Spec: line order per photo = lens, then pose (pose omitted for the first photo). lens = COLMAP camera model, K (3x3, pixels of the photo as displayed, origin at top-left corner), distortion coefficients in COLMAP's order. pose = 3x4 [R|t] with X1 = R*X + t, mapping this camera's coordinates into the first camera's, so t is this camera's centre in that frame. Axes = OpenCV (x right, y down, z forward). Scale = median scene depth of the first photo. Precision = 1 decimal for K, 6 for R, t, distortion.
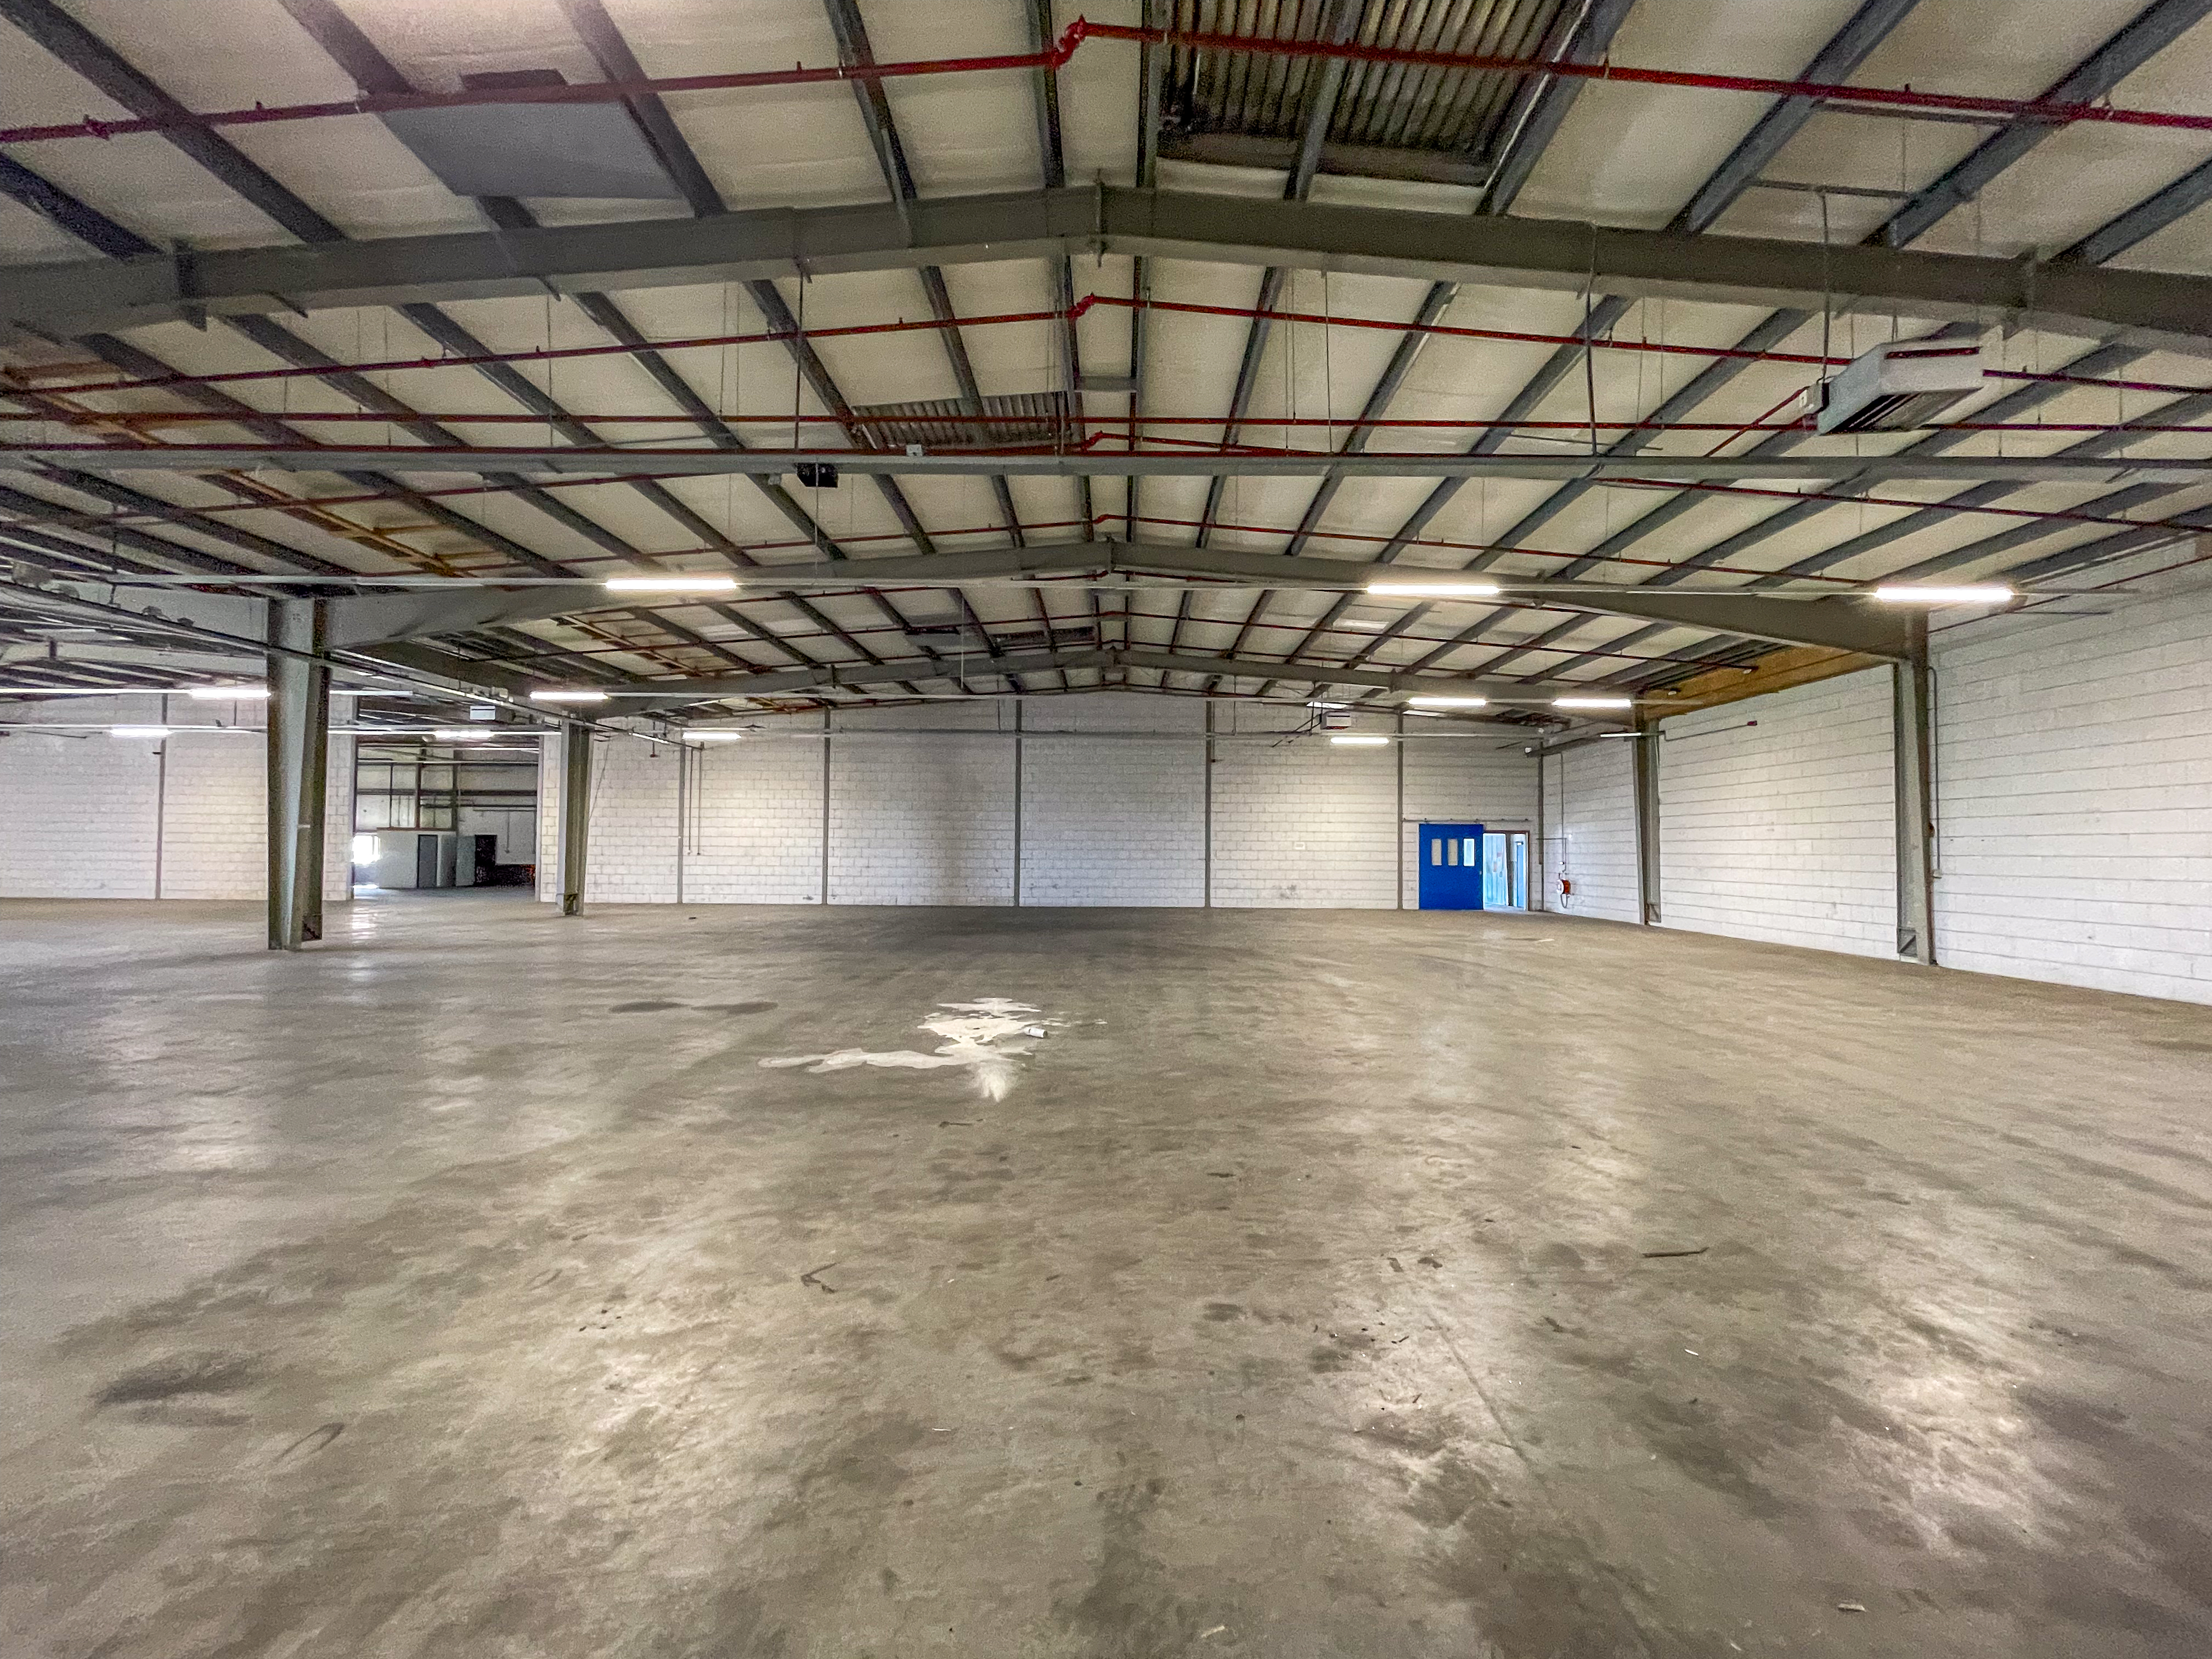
lens RADIAL K [[894.5, 0, 1117.8], [0, 894.5, 822.8], [0, 0, 1]] dist [-0.000537, -0.000384]
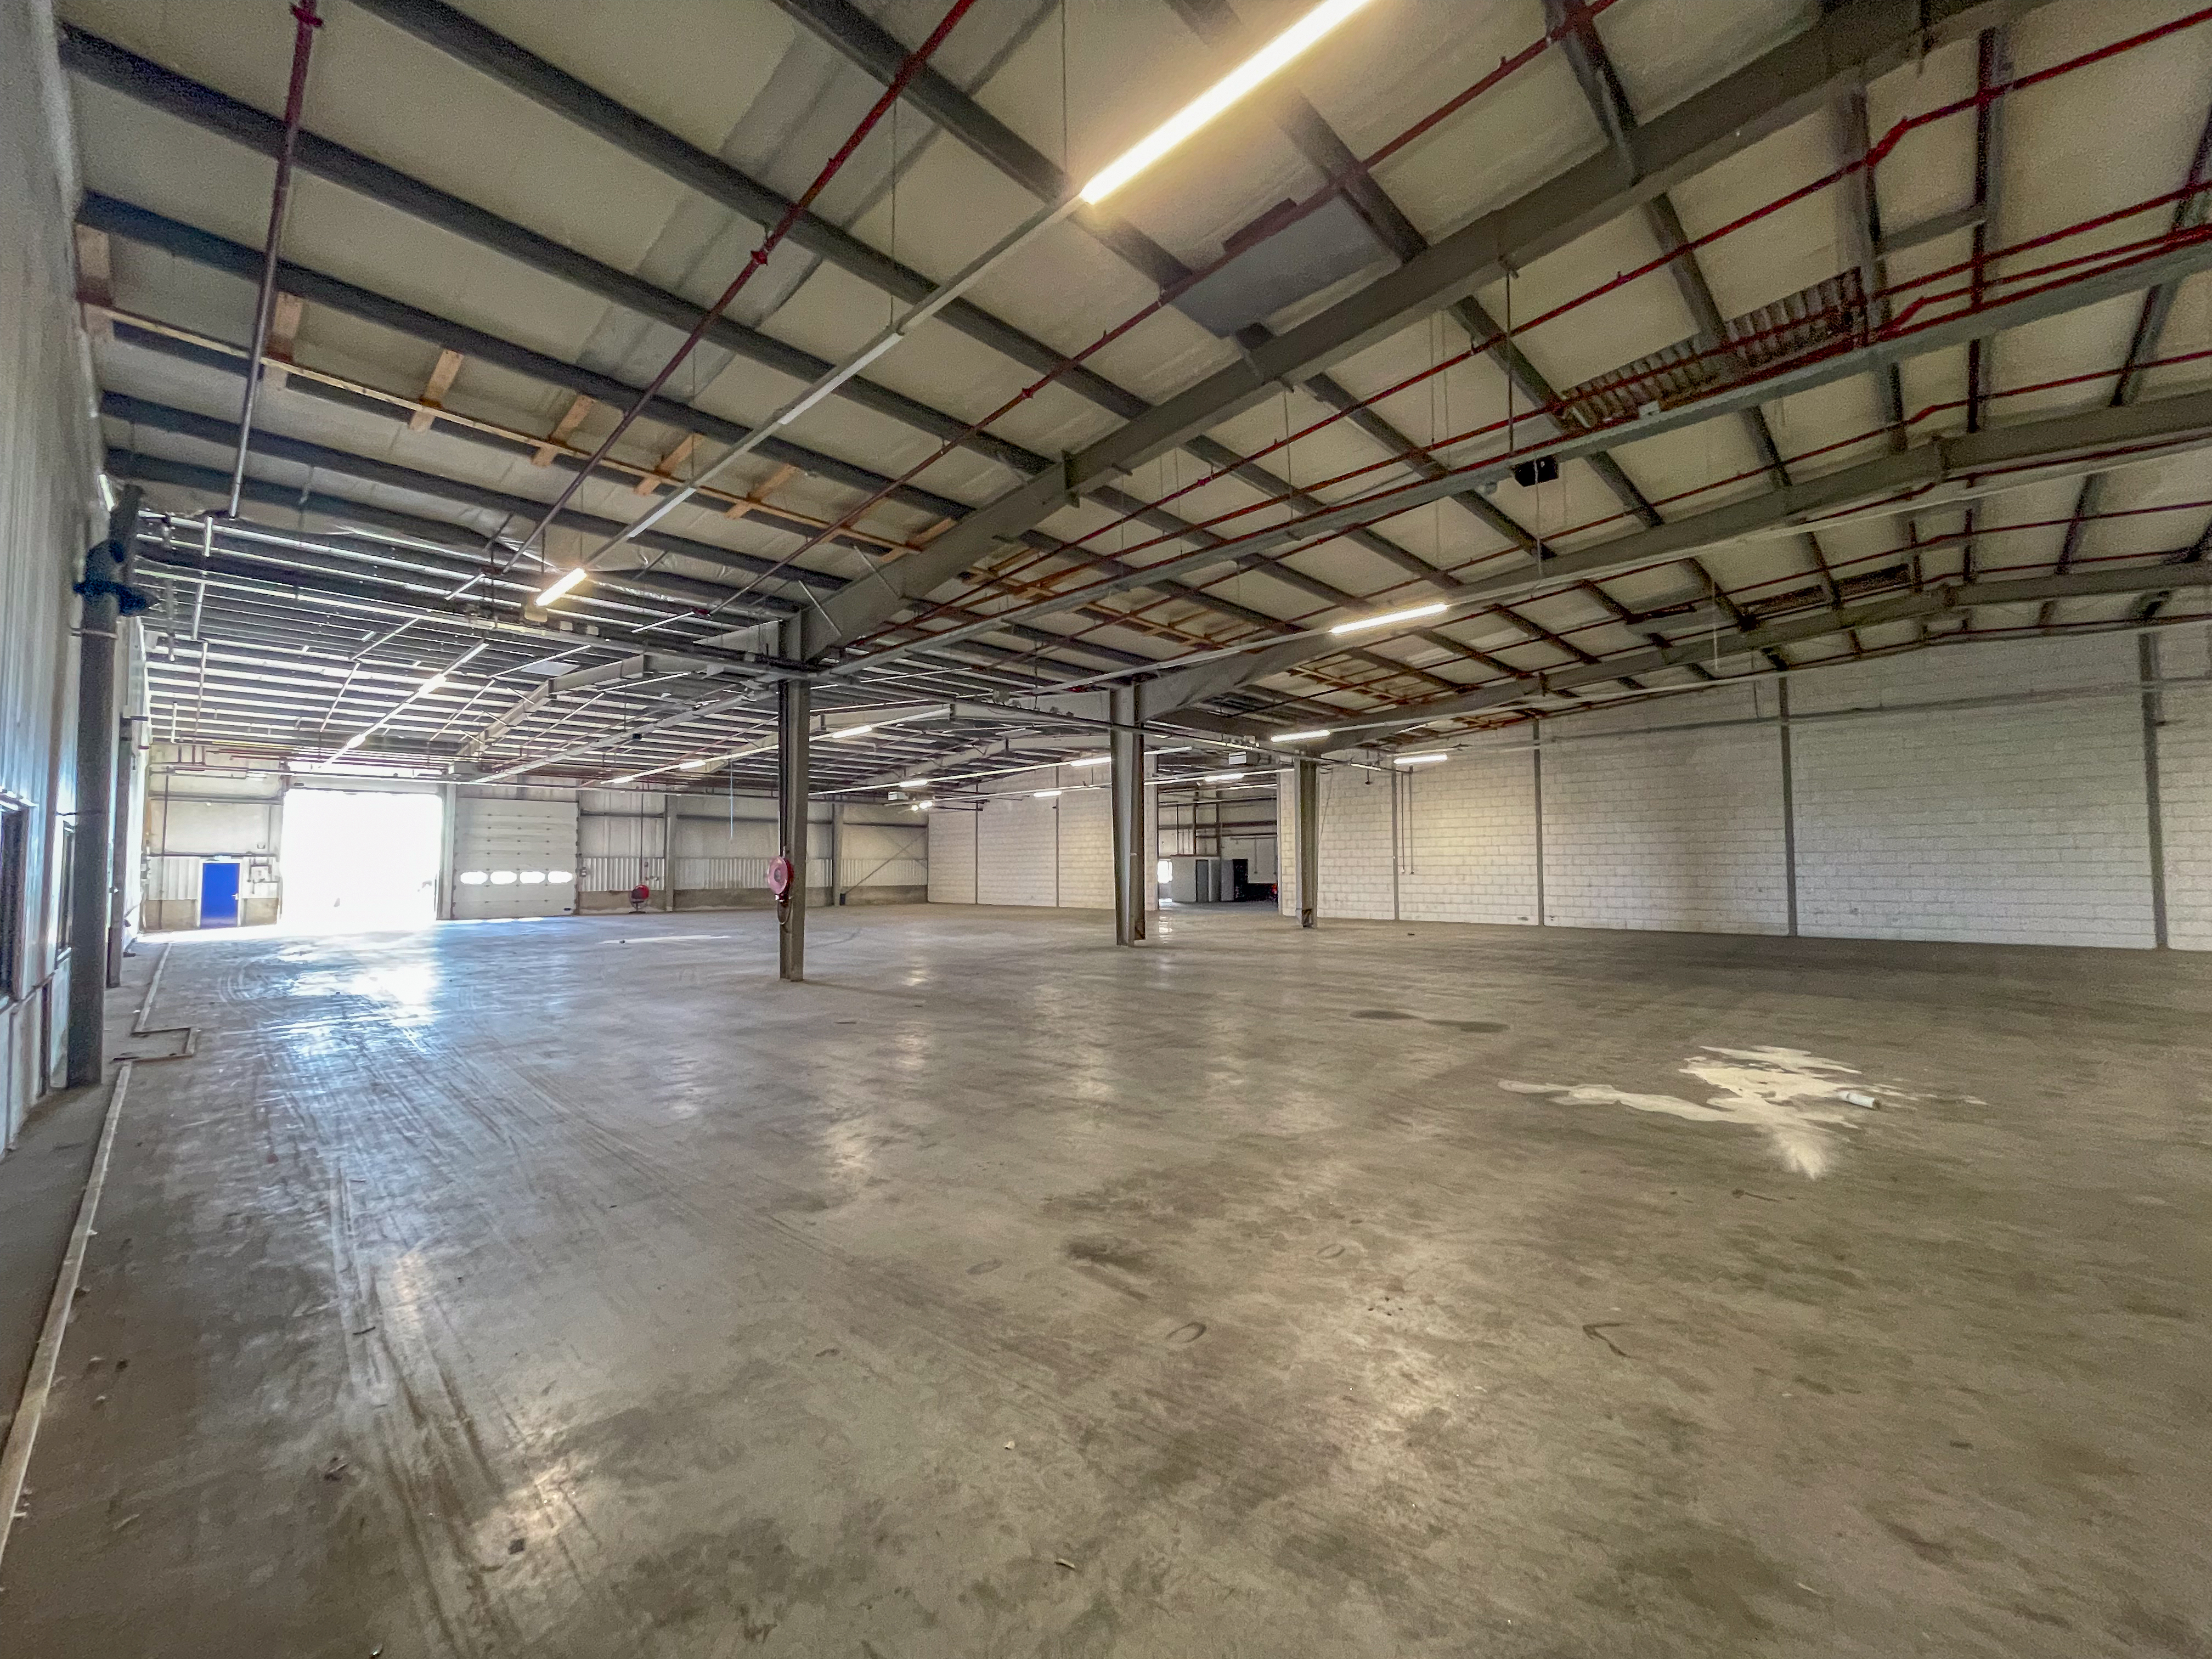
lens RADIAL K [[894.5, 0, 1110.5], [0, 894.5, 826.0], [0, 0, 1]] dist [-0.000537, -0.000384]
pose [[0.725978, -0.044943, -0.686248, -0.011822], [0.032802, 0.998990, -0.030724, 0.000926], [0.686935, -0.000206, 0.726719, -0.000818]]
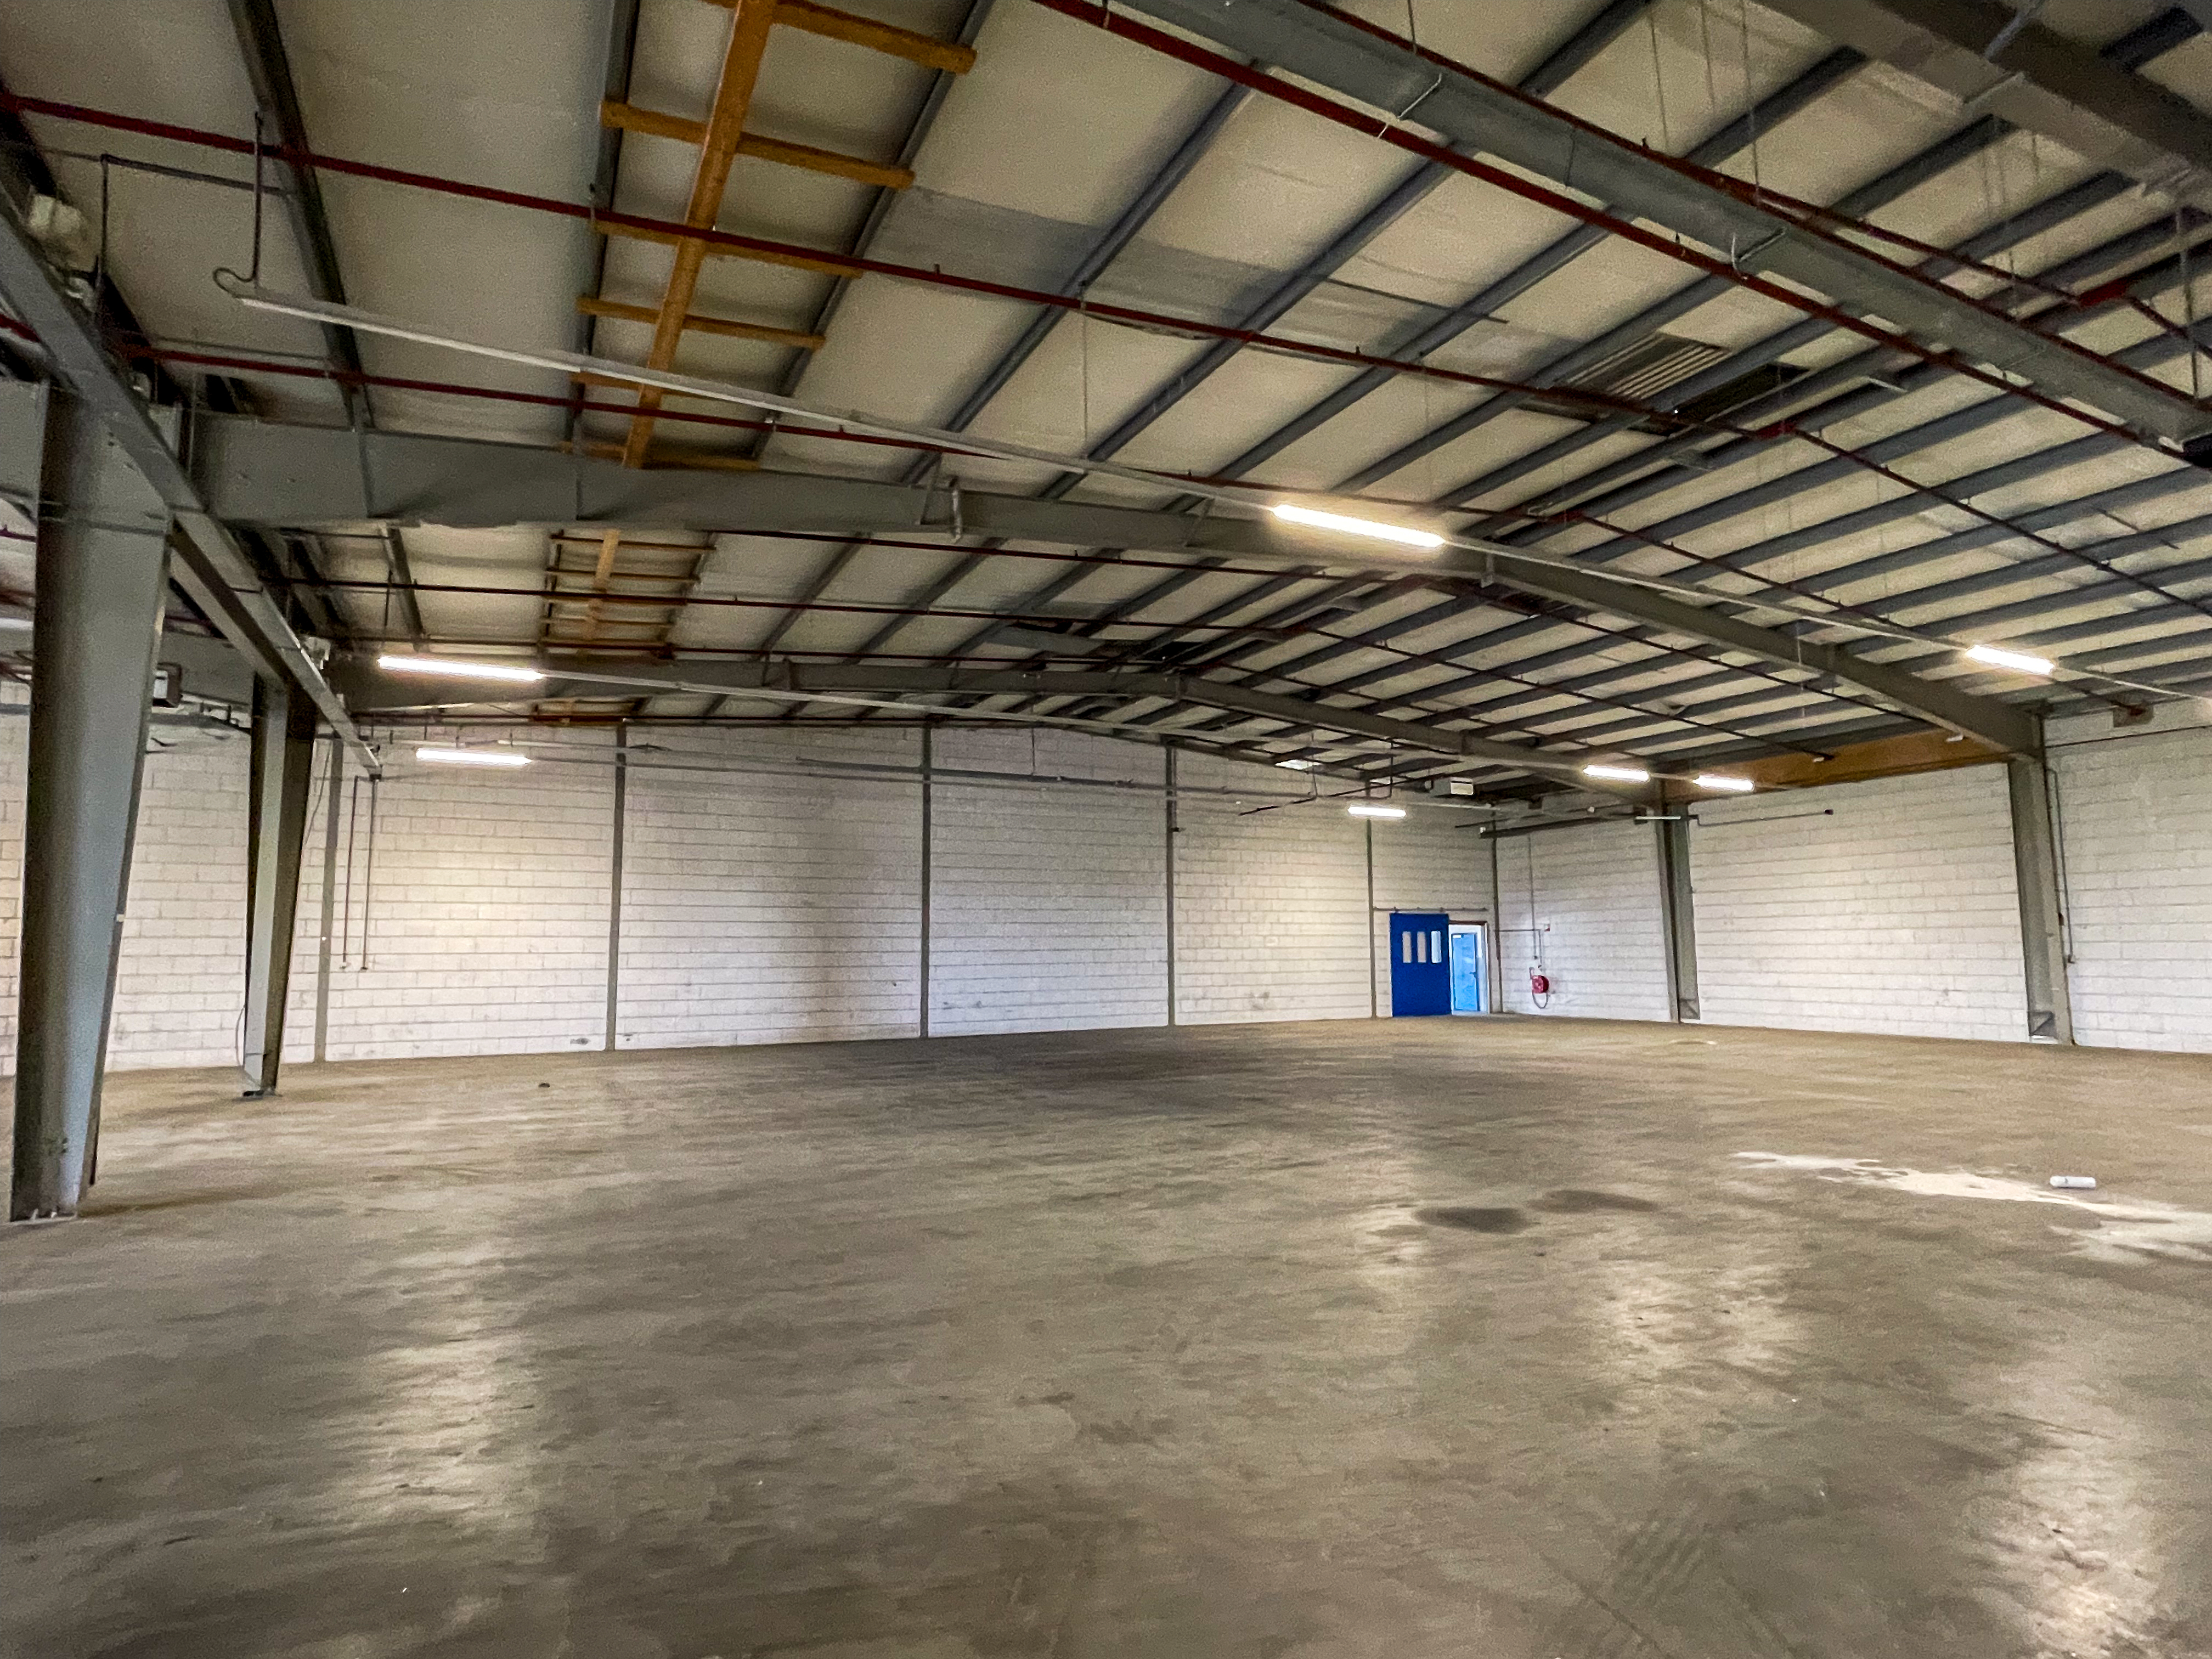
lens RADIAL K [[1201.1, 0, 1117.9], [0, 1201.1, 826.3], [0, 0, 1]] dist [-0.001014, -0.002402]
pose [[0.881899, 0.033817, 0.470224, -0.931567], [-0.000168, 0.997446, -0.071419, 0.000494], [-0.471438, 0.062905, 0.879653, 0.299494]]
